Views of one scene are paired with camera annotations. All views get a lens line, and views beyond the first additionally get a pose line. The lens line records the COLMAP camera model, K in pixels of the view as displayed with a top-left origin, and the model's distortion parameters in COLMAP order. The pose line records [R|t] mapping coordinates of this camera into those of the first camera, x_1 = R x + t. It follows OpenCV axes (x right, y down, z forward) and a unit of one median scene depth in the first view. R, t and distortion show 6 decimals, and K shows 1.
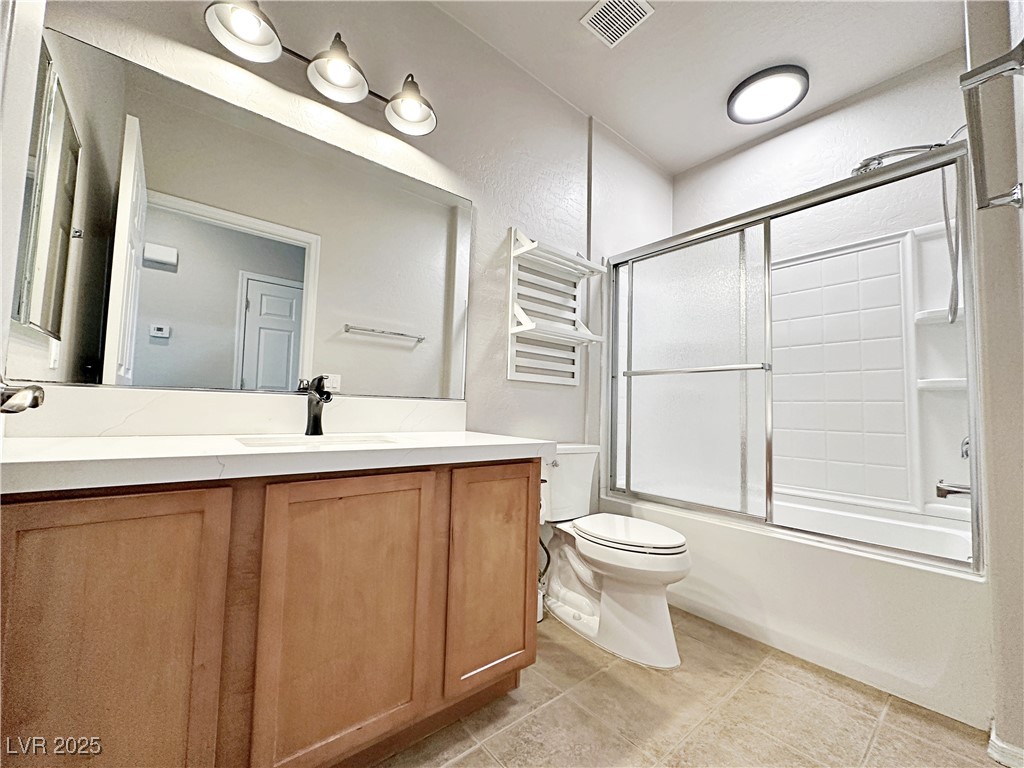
lens RADIAL K [[419.5, 0, 512.0], [0, 419.5, 384.0], [0, 0, 1]] dist [-0.004462, -0.000085]
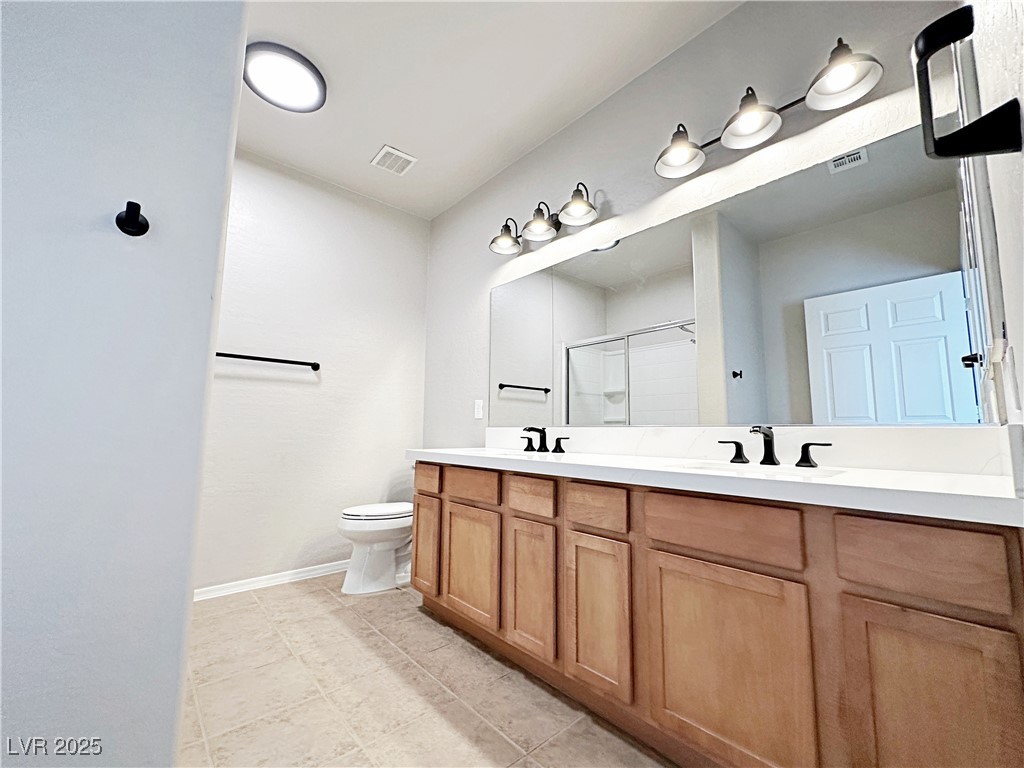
lens RADIAL K [[419.5, 0, 512.0], [0, 419.5, 384.0], [0, 0, 1]] dist [-0.004462, -0.000085]
pose [[0.036776, -0.131731, -0.990603, 0.544112], [0.052728, 0.990149, -0.129713, 0.025080], [0.997932, -0.047462, 0.043359, 0.330552]]
